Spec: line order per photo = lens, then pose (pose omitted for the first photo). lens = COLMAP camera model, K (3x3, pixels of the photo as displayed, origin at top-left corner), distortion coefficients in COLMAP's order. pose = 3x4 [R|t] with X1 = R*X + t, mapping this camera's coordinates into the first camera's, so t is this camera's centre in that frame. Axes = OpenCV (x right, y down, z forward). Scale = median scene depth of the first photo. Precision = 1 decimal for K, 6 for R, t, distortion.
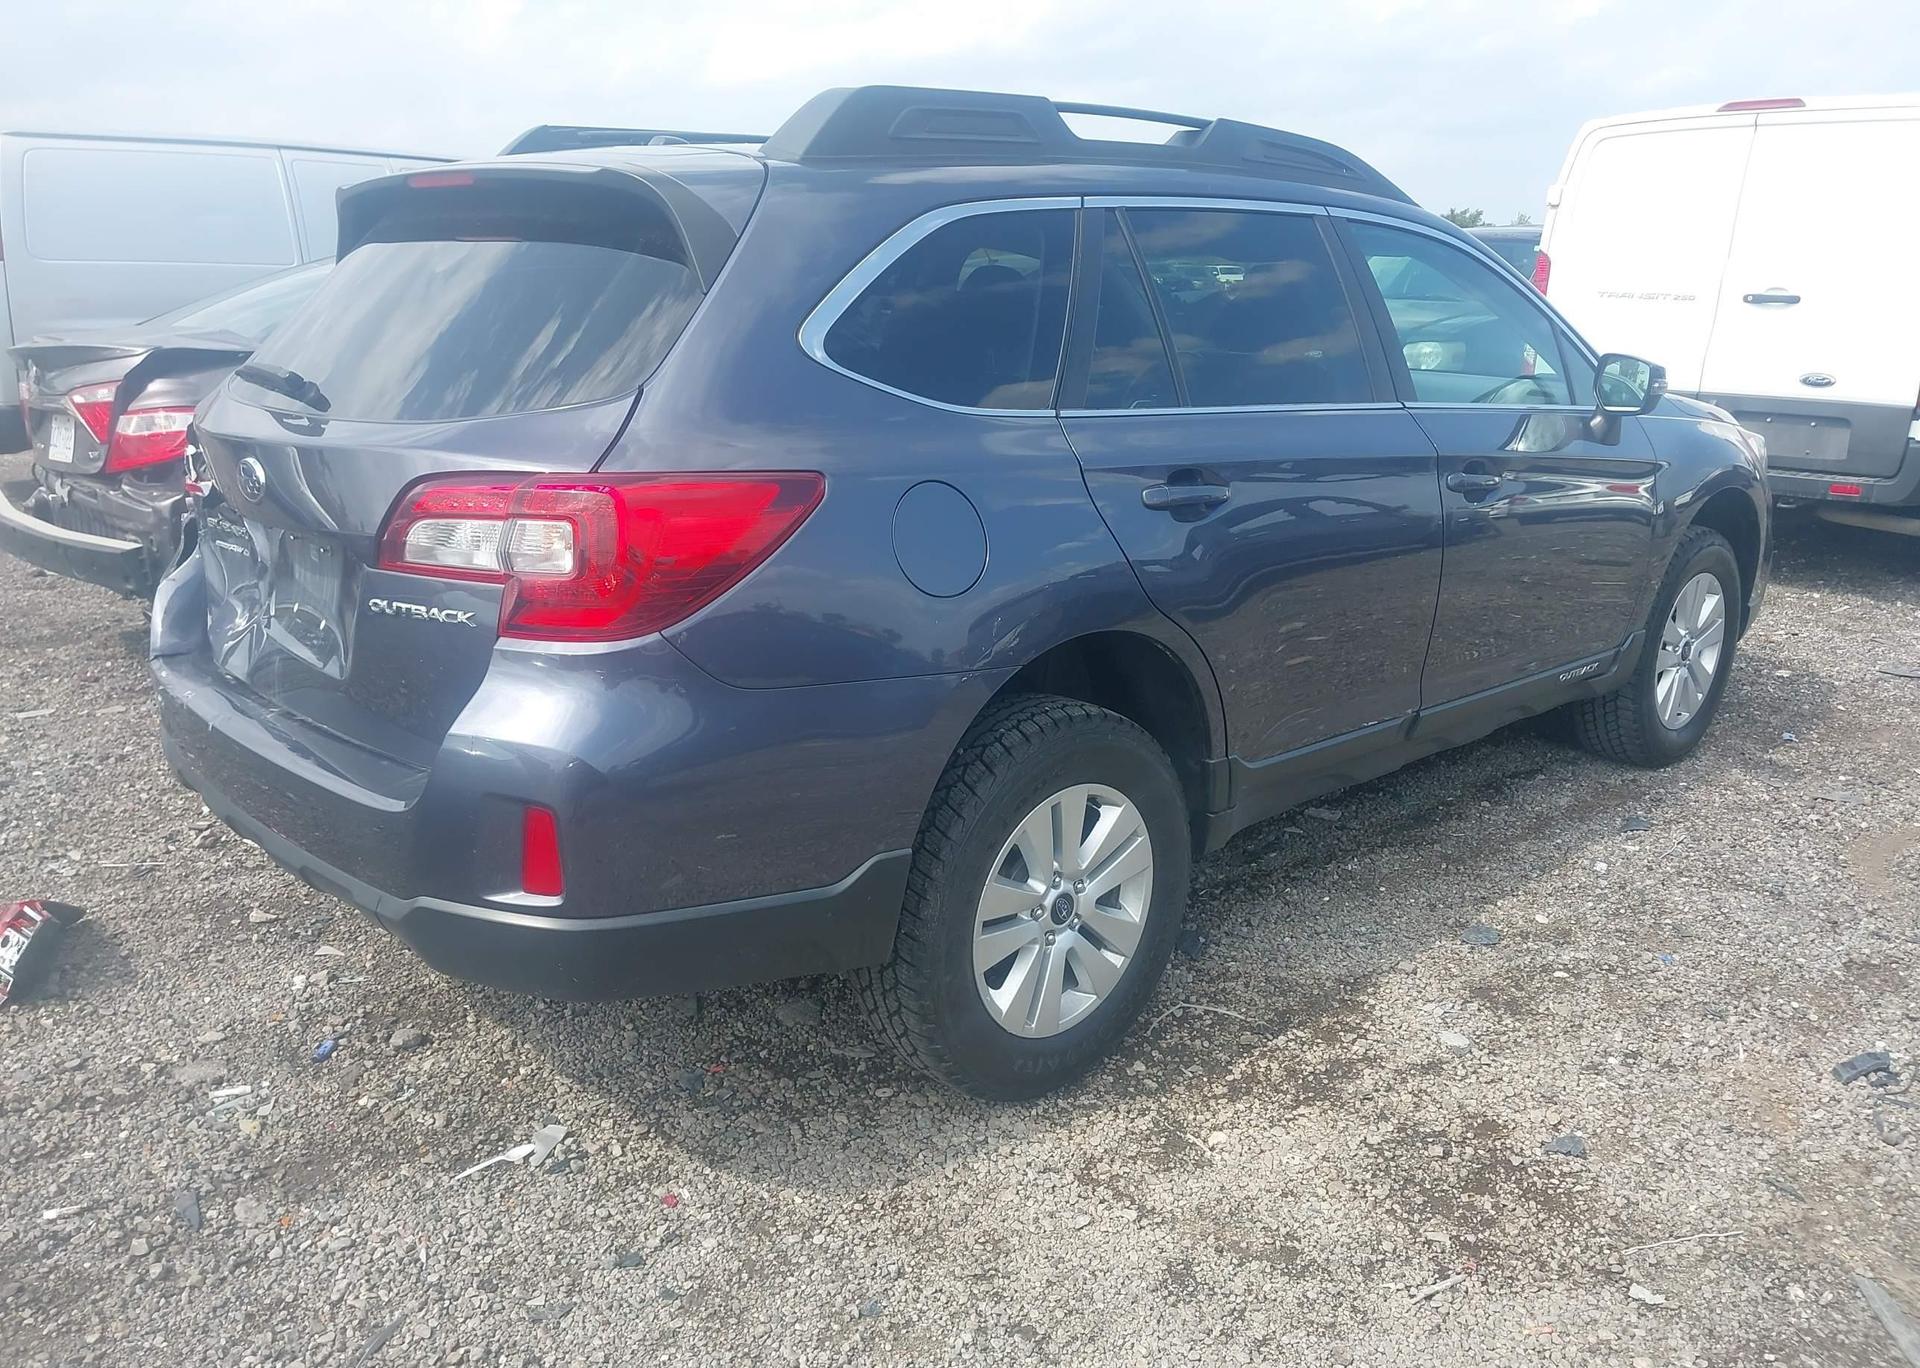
lens RADIAL K [[1570.0, 0, 960.1], [0, 1570.0, 696.1], [0, 0, 1]] dist [0.005518, -0.003816]
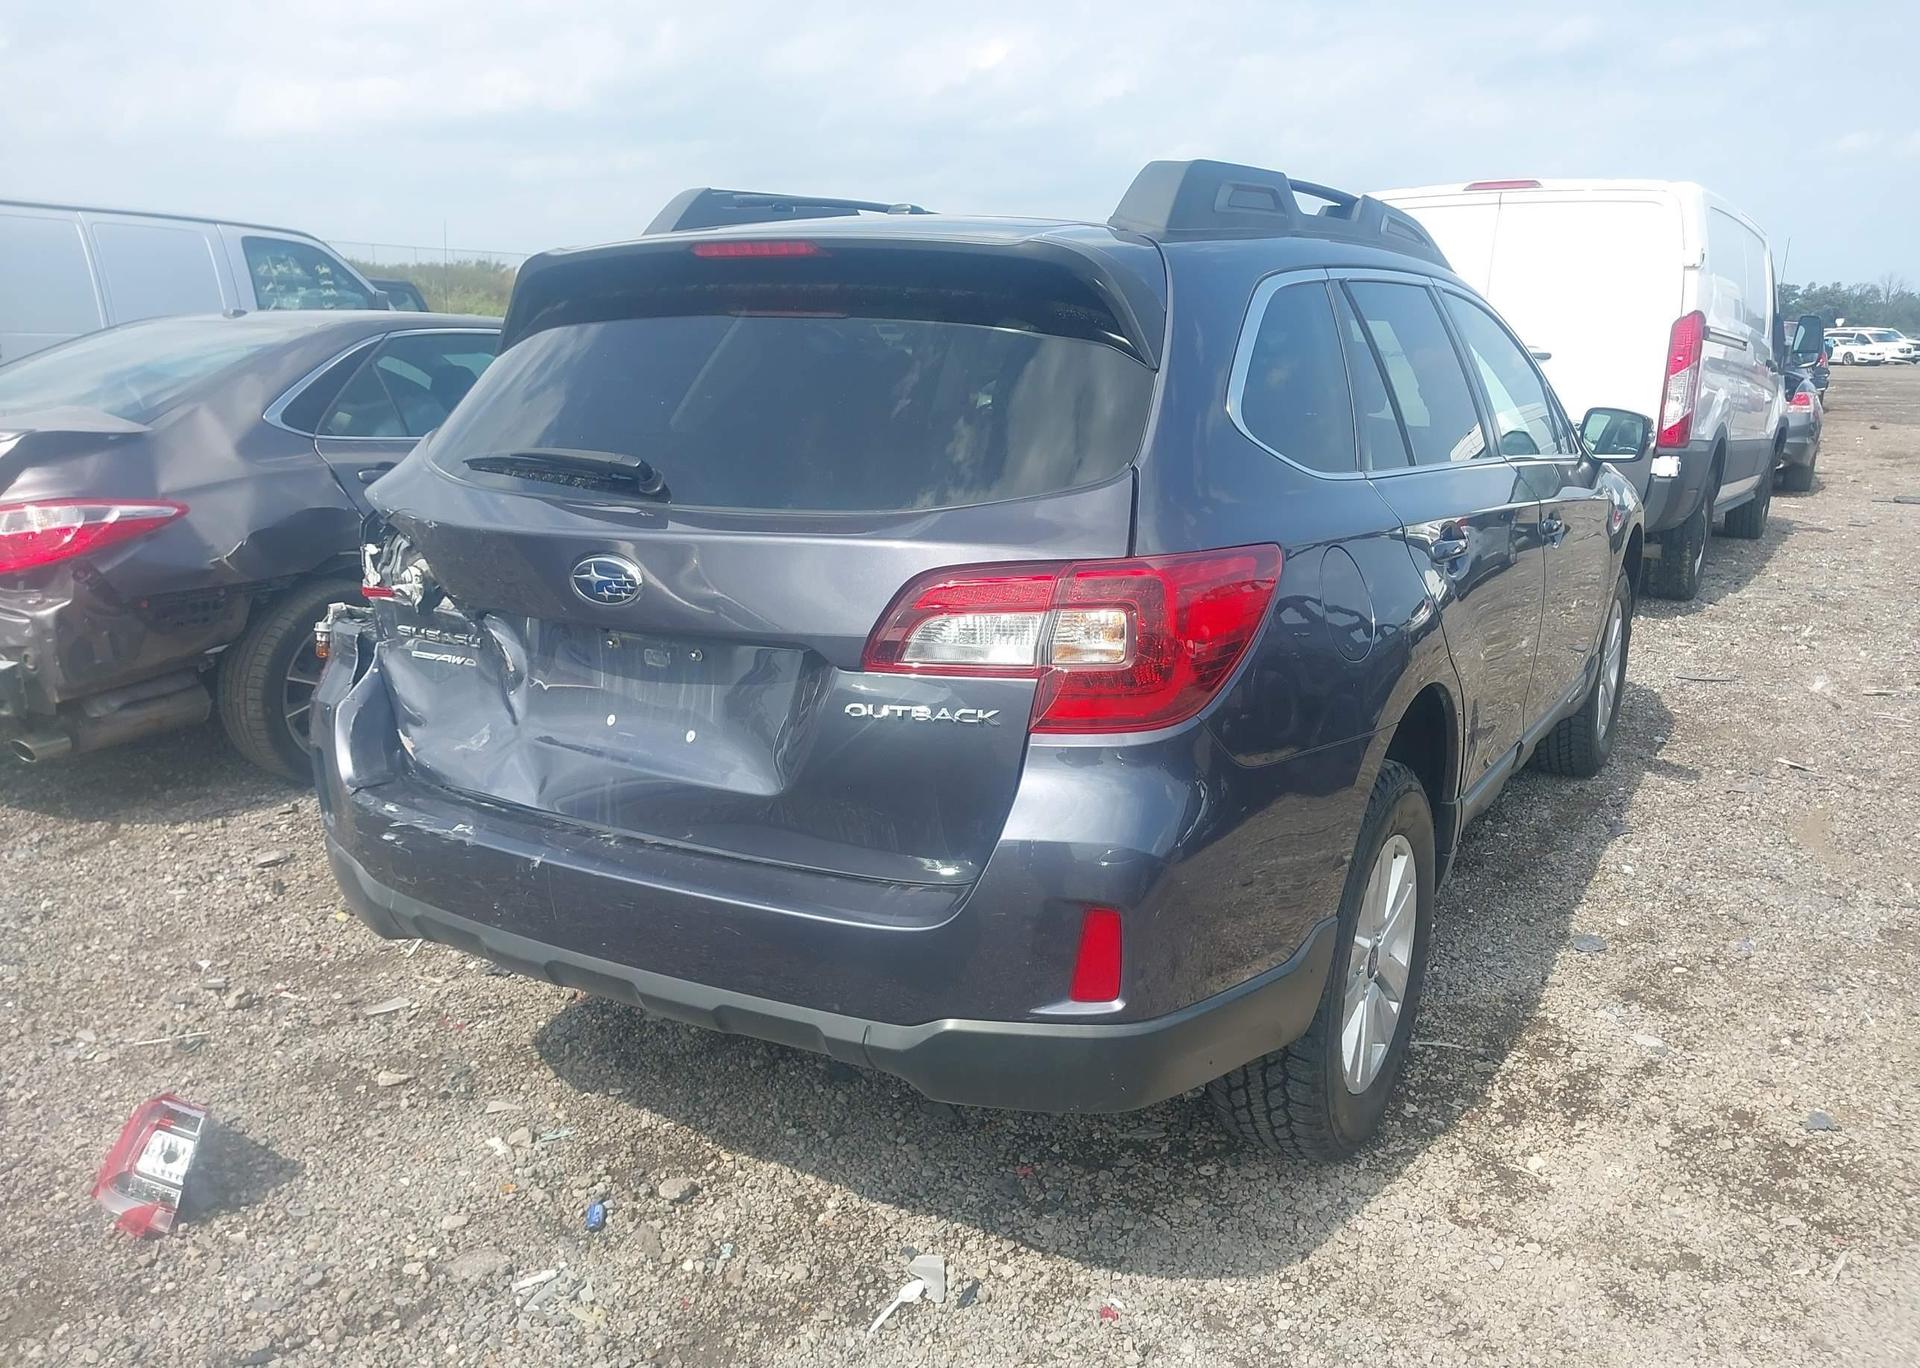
lens RADIAL K [[1571.4, 0, 960.0], [0, 1571.4, 684.0], [0, 0, 1]] dist [0.002122, -0.002164]
pose [[0.959907, -0.066999, 0.272195, -0.432034], [0.078319, 0.996449, -0.030924, -0.030652], [-0.269157, 0.051002, 0.961745, 0.077847]]
